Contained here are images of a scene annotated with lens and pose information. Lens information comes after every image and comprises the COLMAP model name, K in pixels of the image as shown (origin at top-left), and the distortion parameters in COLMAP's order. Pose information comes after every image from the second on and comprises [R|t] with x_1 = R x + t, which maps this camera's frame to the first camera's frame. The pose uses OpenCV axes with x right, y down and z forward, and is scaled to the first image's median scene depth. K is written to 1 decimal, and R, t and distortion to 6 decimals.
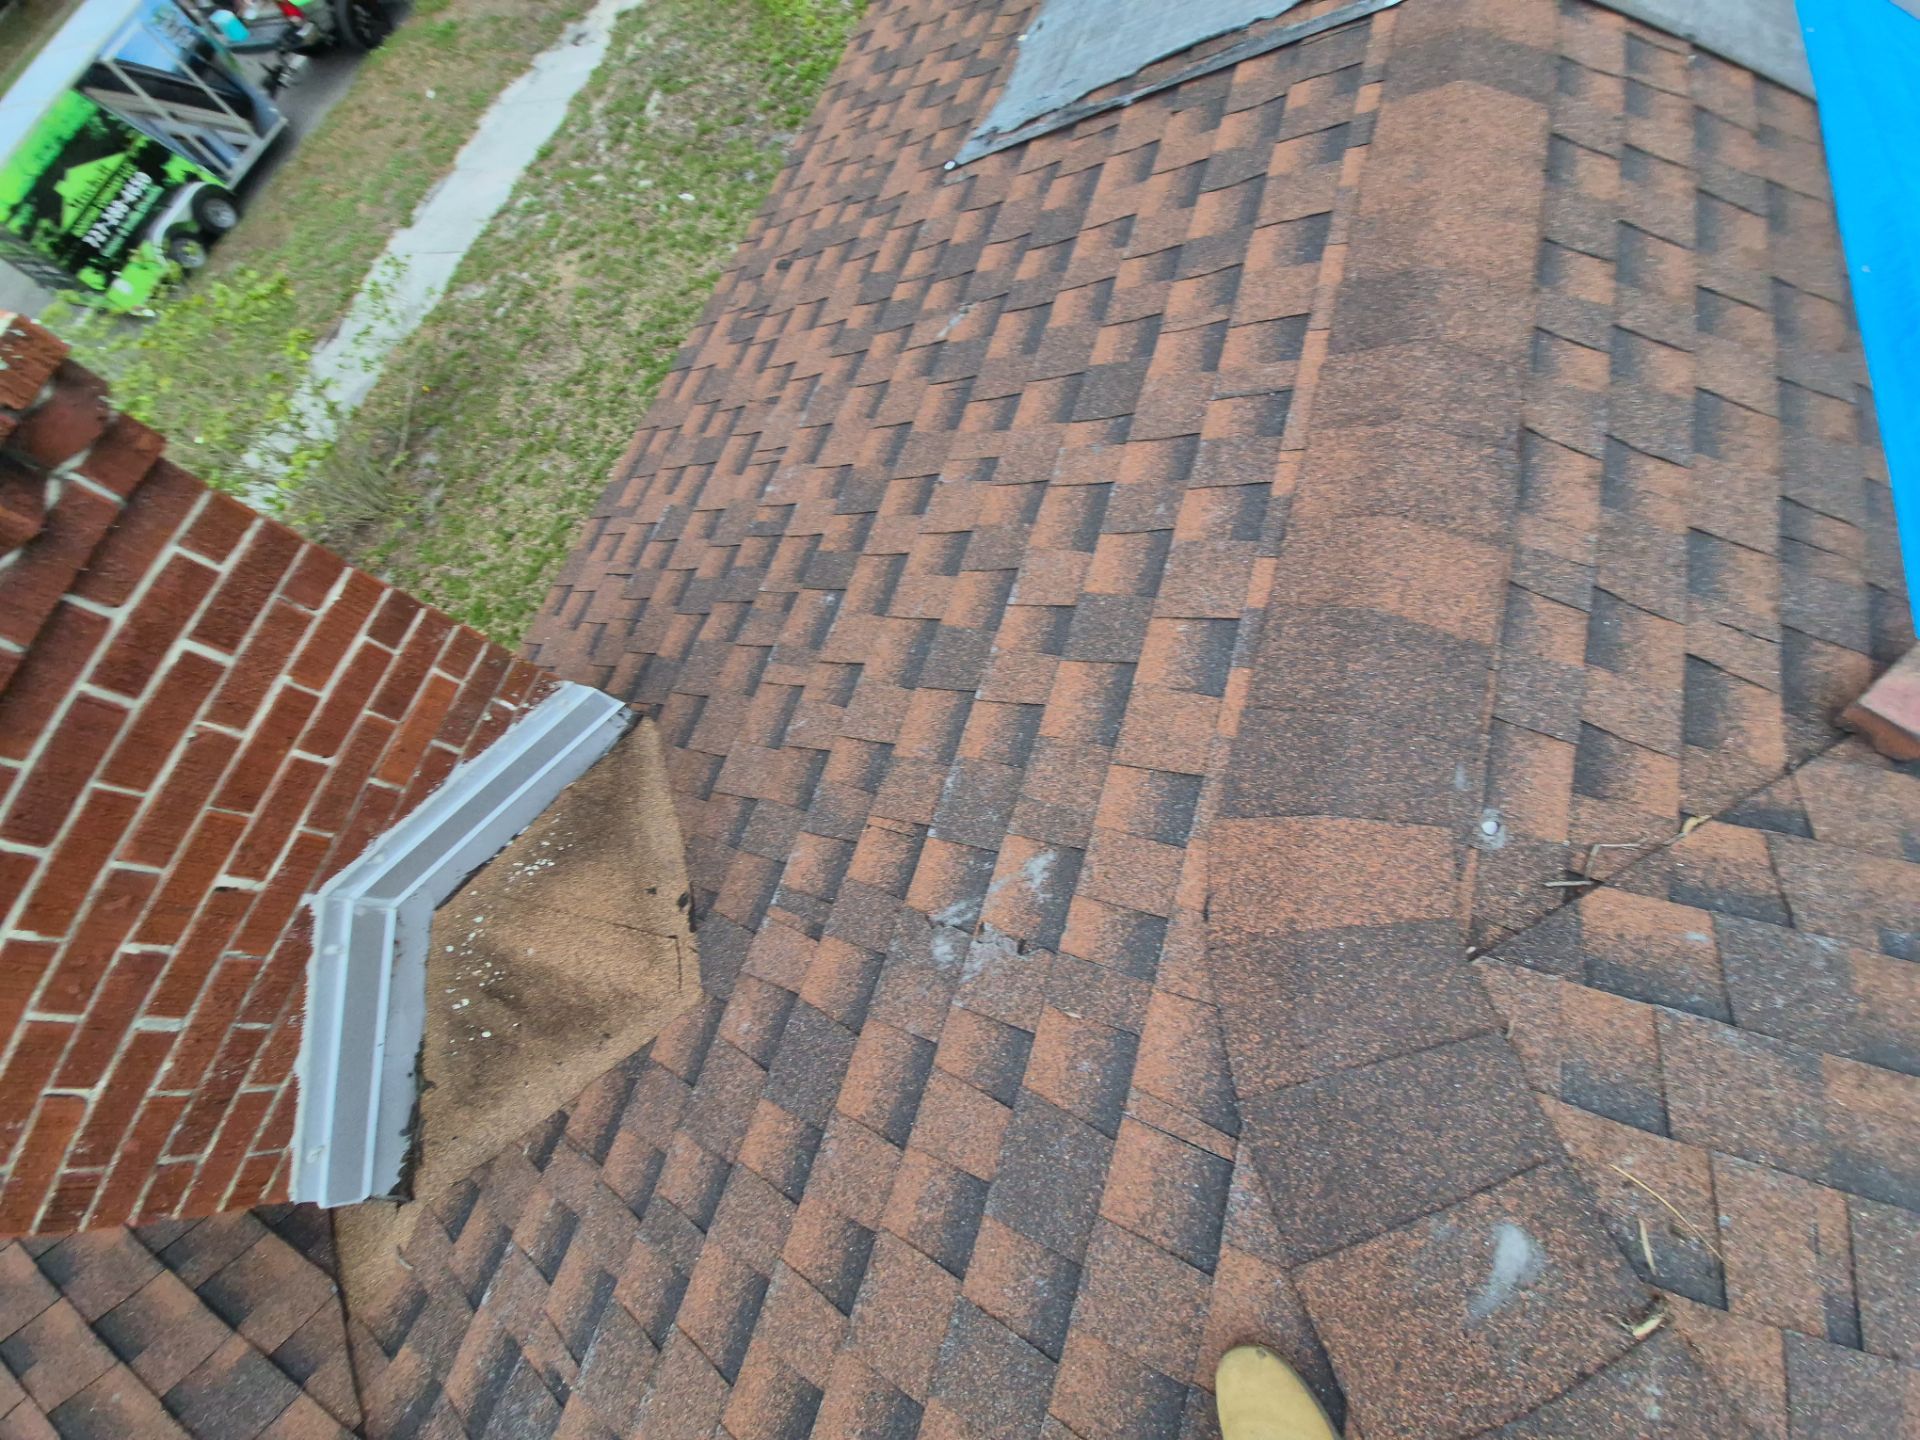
lens RADIAL K [[739.6, 0, 992.2], [0, 739.6, 697.8], [0, 0, 1]] dist [-0.006131, -0.005089]
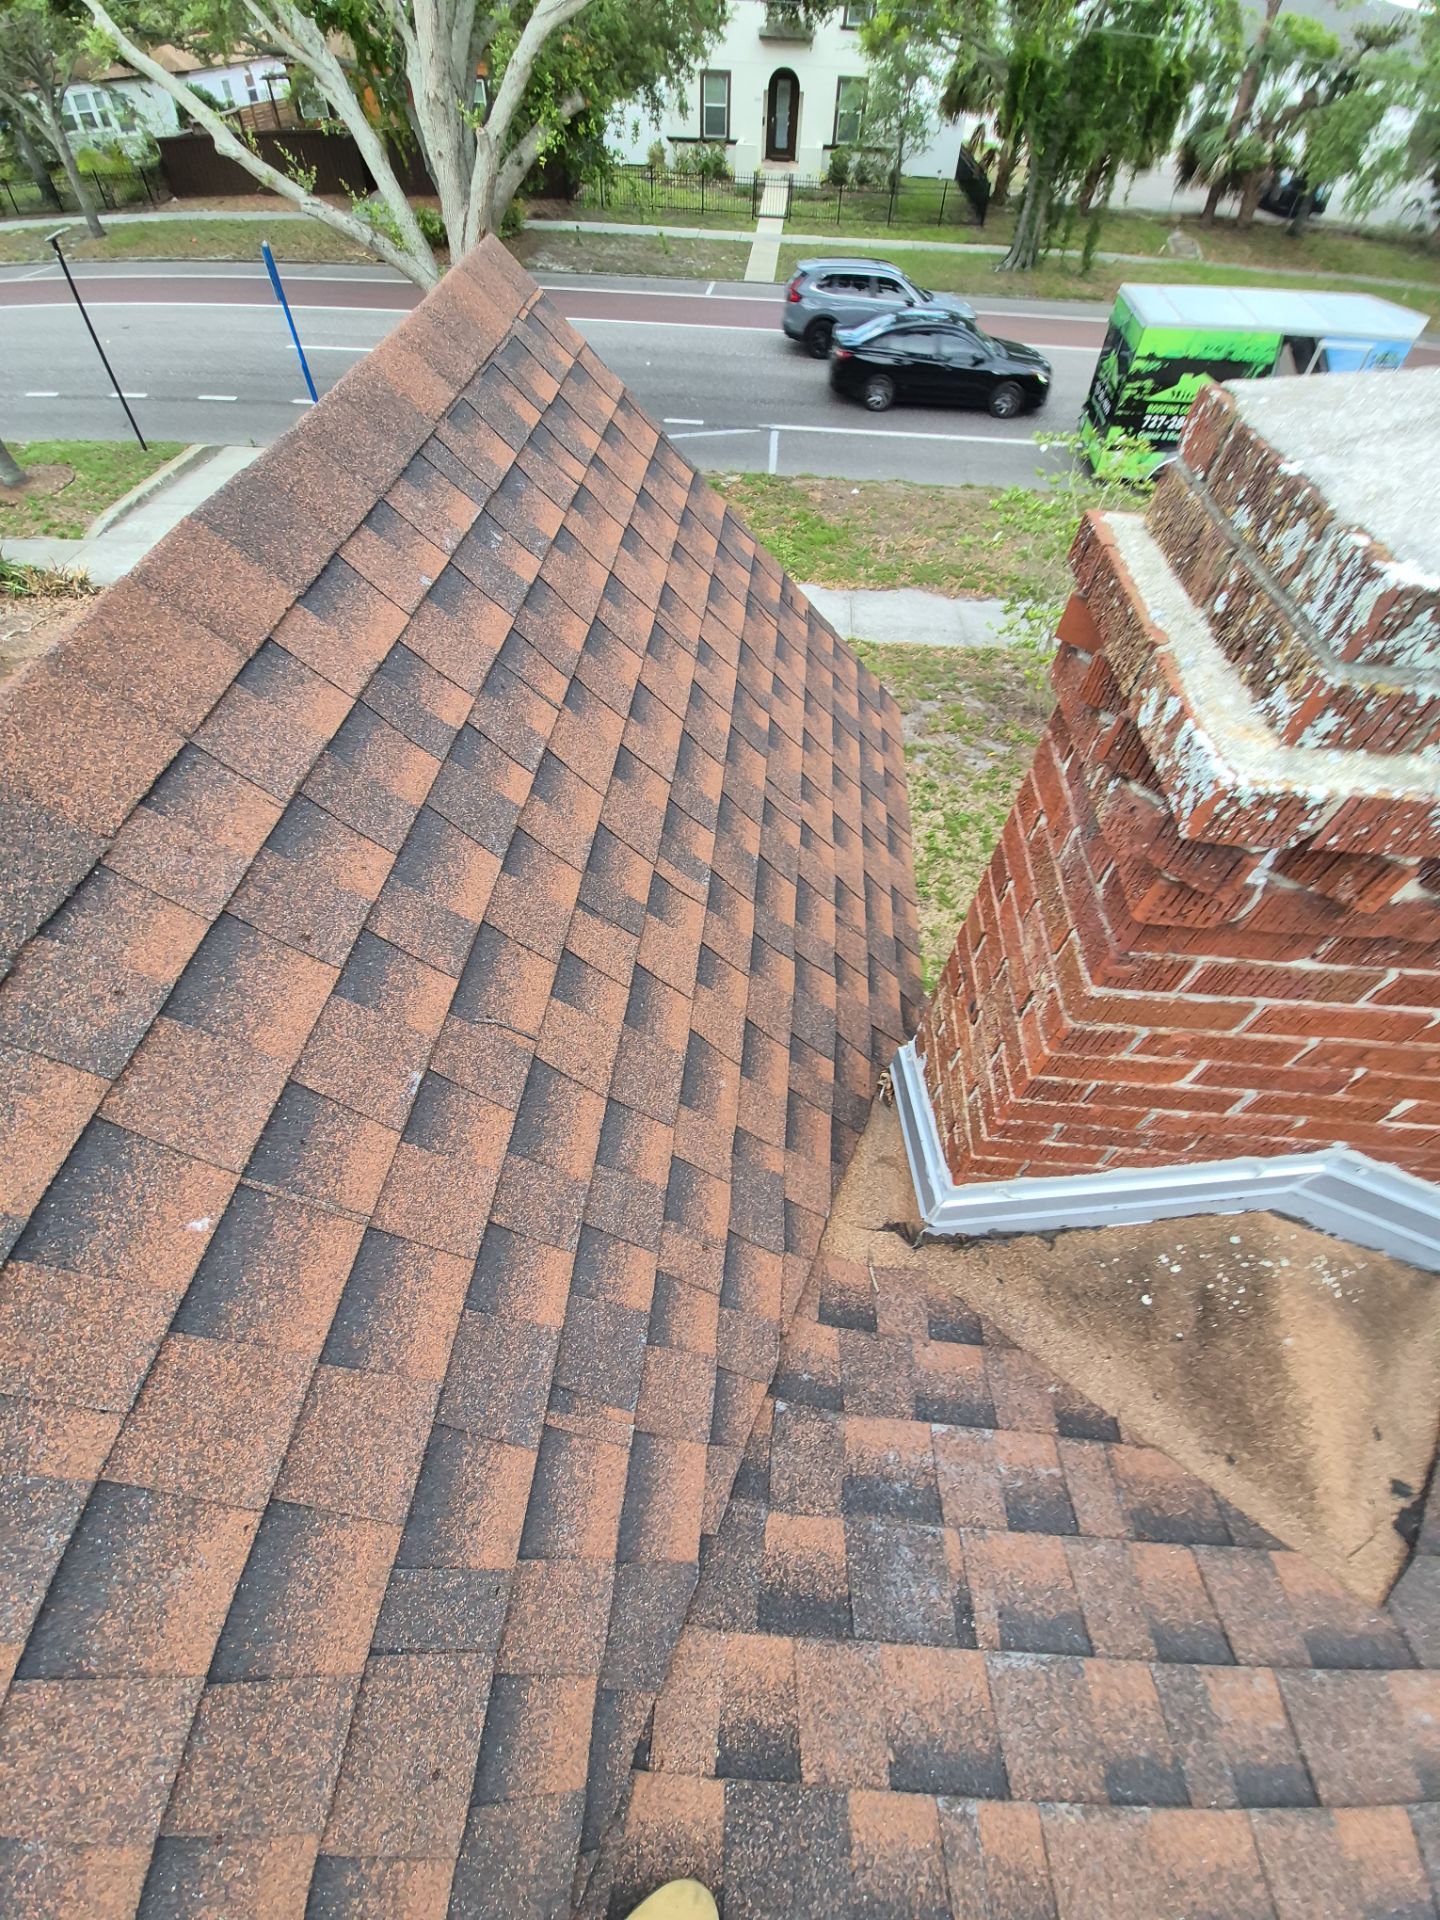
lens RADIAL K [[759.5, 0, 744.5], [0, 759.5, 988.4], [0, 0, 1]] dist [-0.005942, -0.008116]
pose [[0.255438, 0.881387, -0.397378, -0.648514], [-0.923745, 0.343812, 0.168786, 0.520434], [0.285389, 0.323961, 0.901999, -0.090862]]
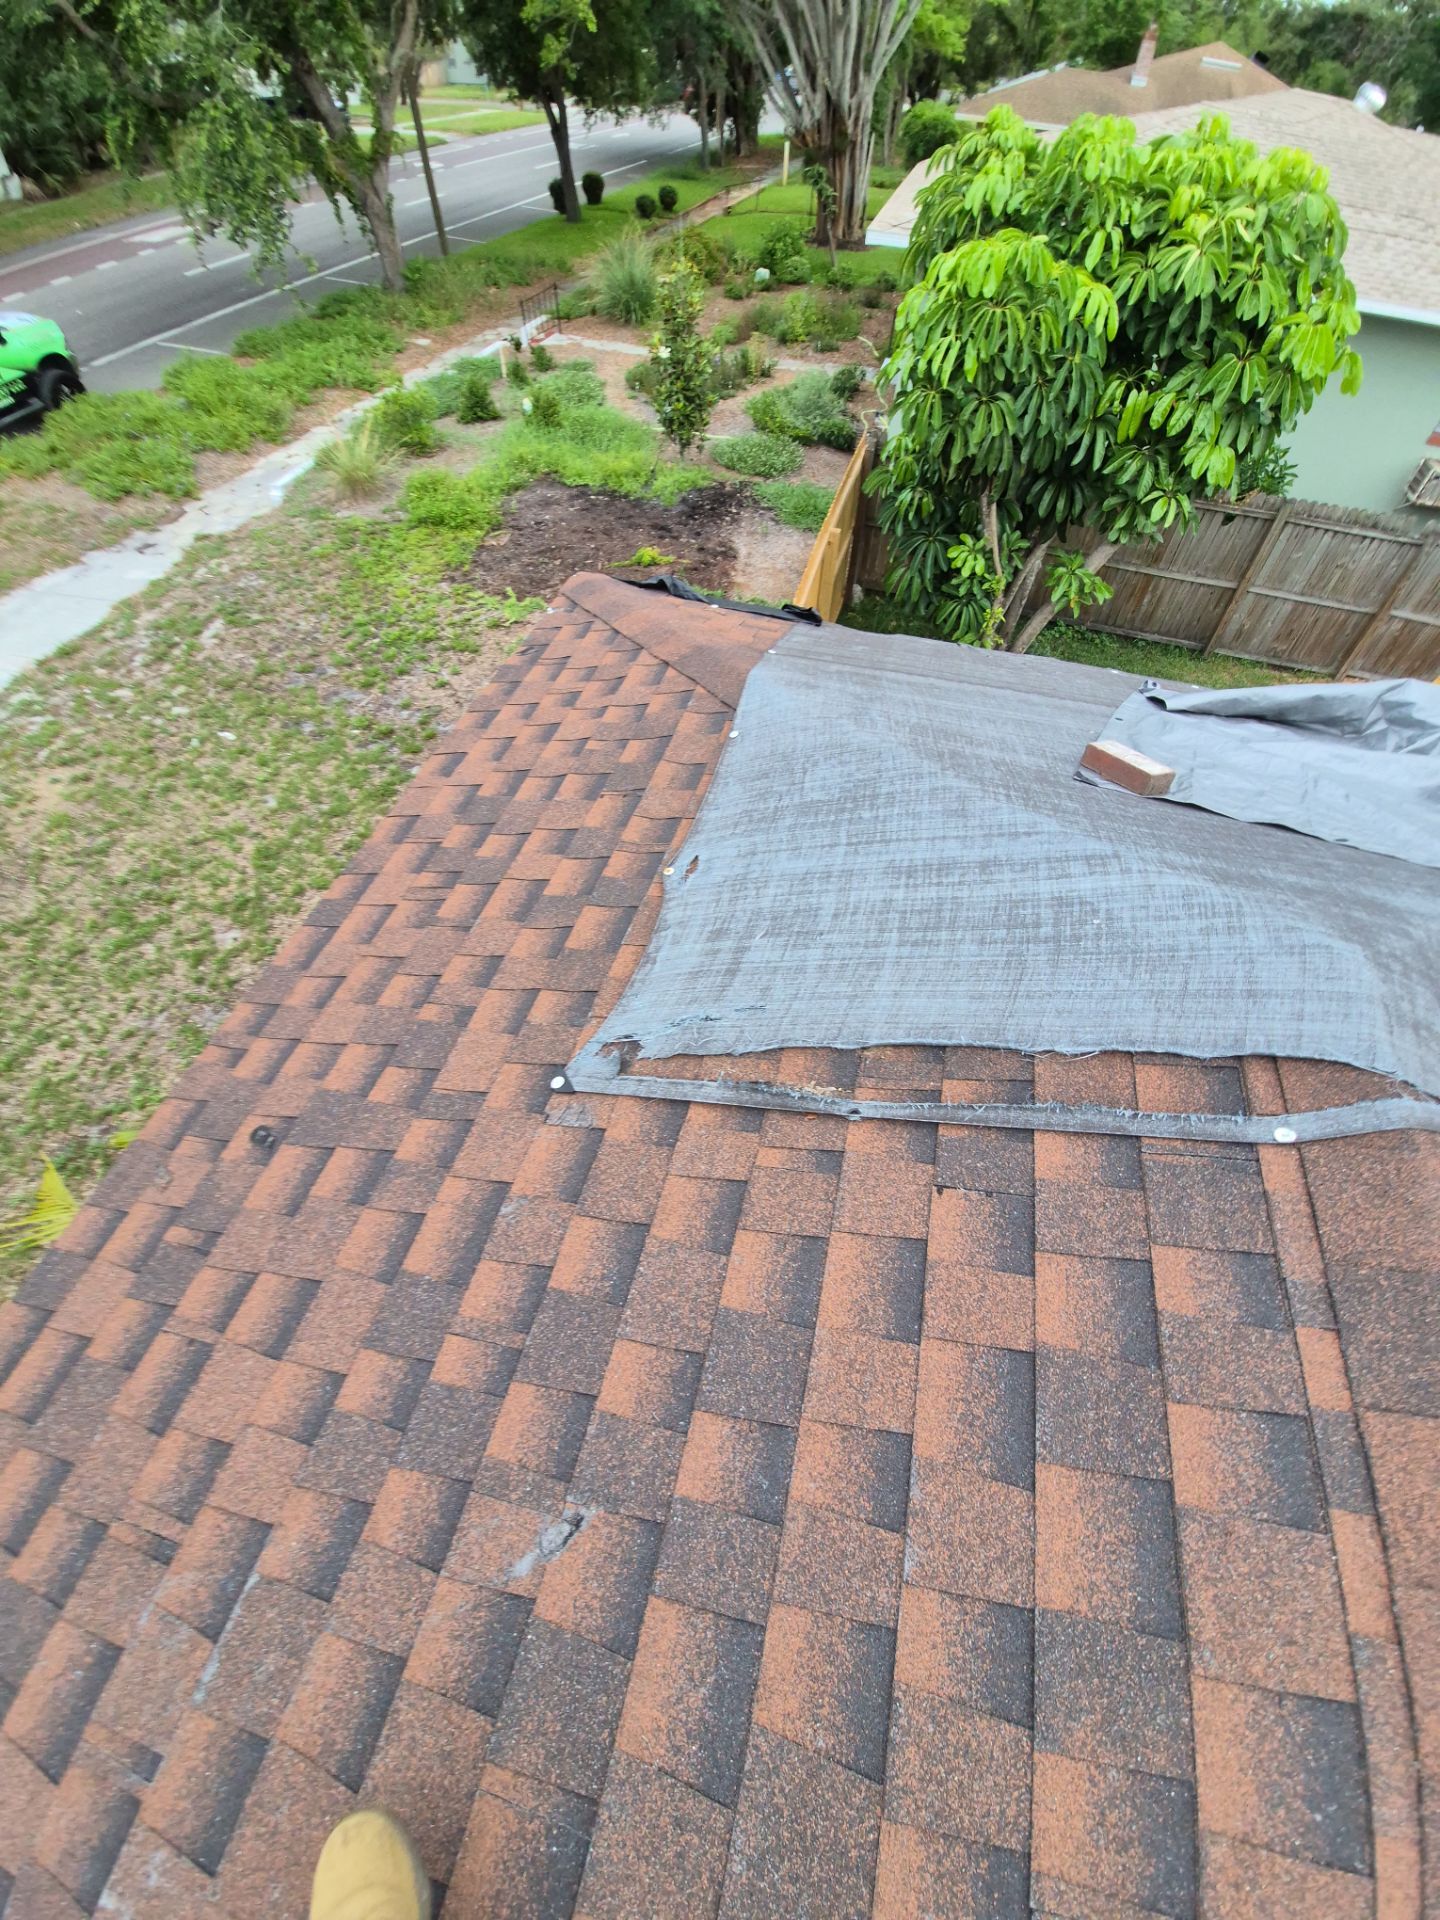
lens RADIAL K [[759.5, 0, 728.9], [0, 759.5, 975.6], [0, 0, 1]] dist [-0.005942, -0.008116]
pose [[0.967452, 0.091373, 0.235984, -0.098767], [-0.021616, 0.958966, -0.282697, -0.798554], [-0.252132, 0.268395, 0.929728, 0.399677]]
